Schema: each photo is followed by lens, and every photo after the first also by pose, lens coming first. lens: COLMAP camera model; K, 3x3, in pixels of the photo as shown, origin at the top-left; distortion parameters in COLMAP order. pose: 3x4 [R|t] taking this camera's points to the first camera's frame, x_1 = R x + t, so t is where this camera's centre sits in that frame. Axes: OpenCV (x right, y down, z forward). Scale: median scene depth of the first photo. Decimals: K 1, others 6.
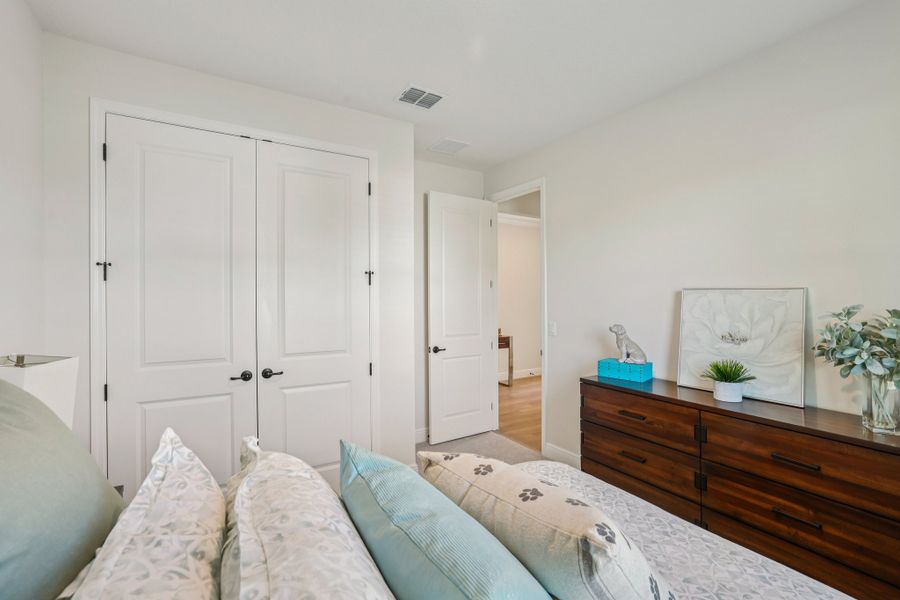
lens RADIAL K [[407.5, 0, 446.1], [0, 407.5, 299.4], [0, 0, 1]] dist [-0.054734, 0.024224]
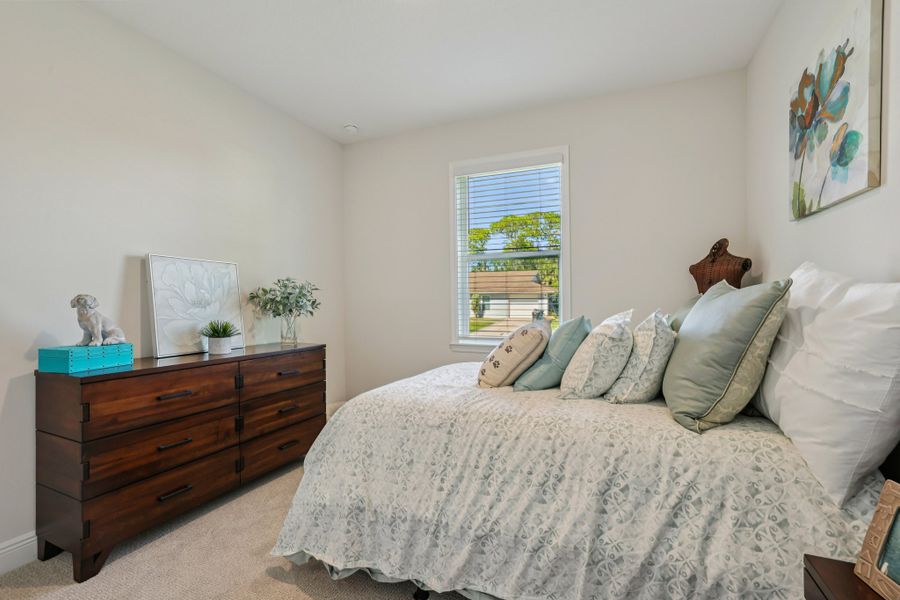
lens RADIAL K [[407.5, 0, 446.1], [0, 407.5, 299.4], [0, 0, 1]] dist [-0.054734, 0.024224]
pose [[-0.598940, 0.017506, 0.800603, -0.624680], [0.014868, 0.999832, -0.010739, 0.112771], [-0.800656, 0.005471, -0.599099, 1.152346]]
